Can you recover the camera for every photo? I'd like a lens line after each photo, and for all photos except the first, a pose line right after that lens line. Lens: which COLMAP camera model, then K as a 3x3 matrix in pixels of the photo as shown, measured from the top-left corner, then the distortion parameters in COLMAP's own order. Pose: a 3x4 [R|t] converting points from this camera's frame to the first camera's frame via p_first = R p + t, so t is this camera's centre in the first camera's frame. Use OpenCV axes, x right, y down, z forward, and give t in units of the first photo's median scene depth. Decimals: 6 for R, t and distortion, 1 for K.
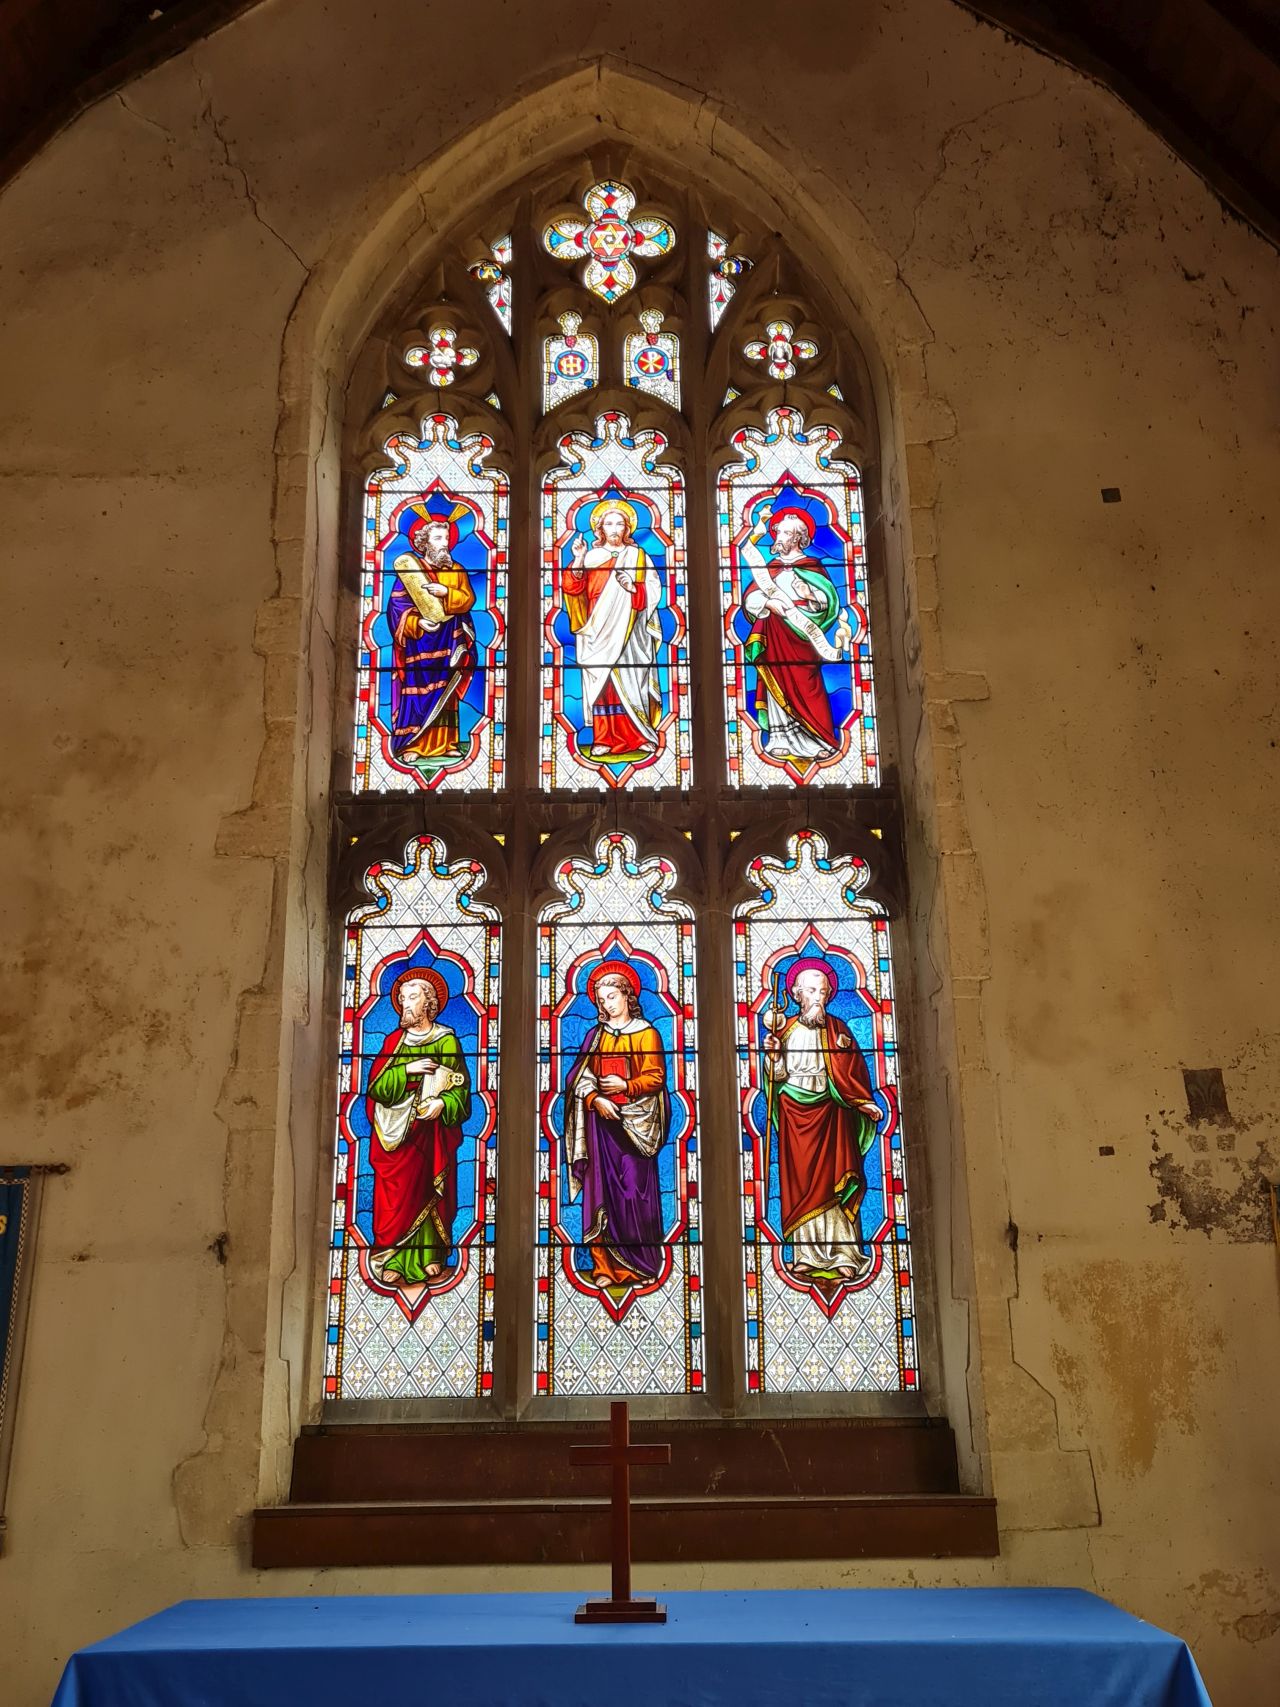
lens RADIAL K [[1616.6, 0, 640.0], [0, 1616.6, 853.5], [0, 0, 1]] dist [0.057374, -0.003078]
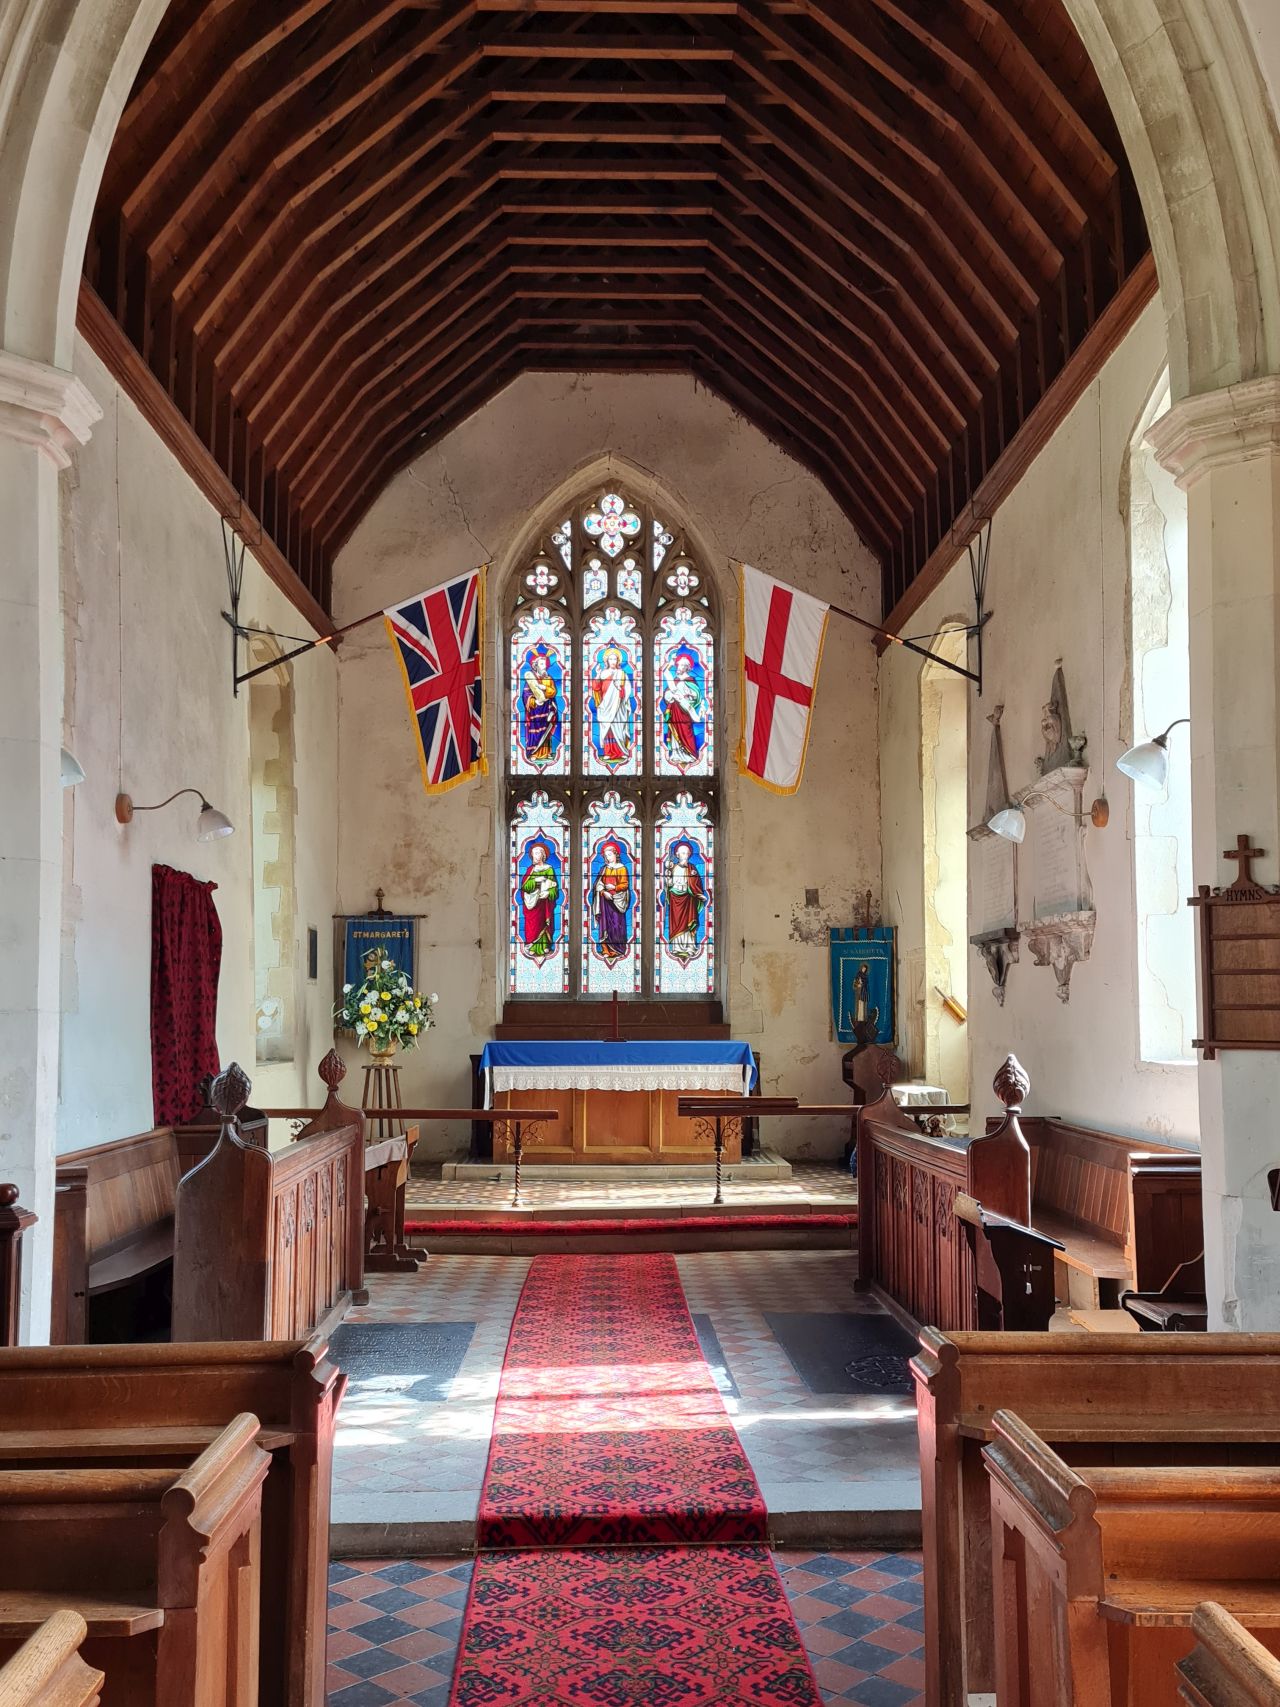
lens RADIAL K [[1616.6, 0, 640.0], [0, 1616.6, 853.5], [0, 0, 1]] dist [0.057374, -0.003078]
pose [[0.999646, 0.016250, 0.021084, -0.023489], [-0.020315, 0.977544, 0.209751, -0.467549], [-0.017202, -0.210105, 0.977527, -1.599397]]
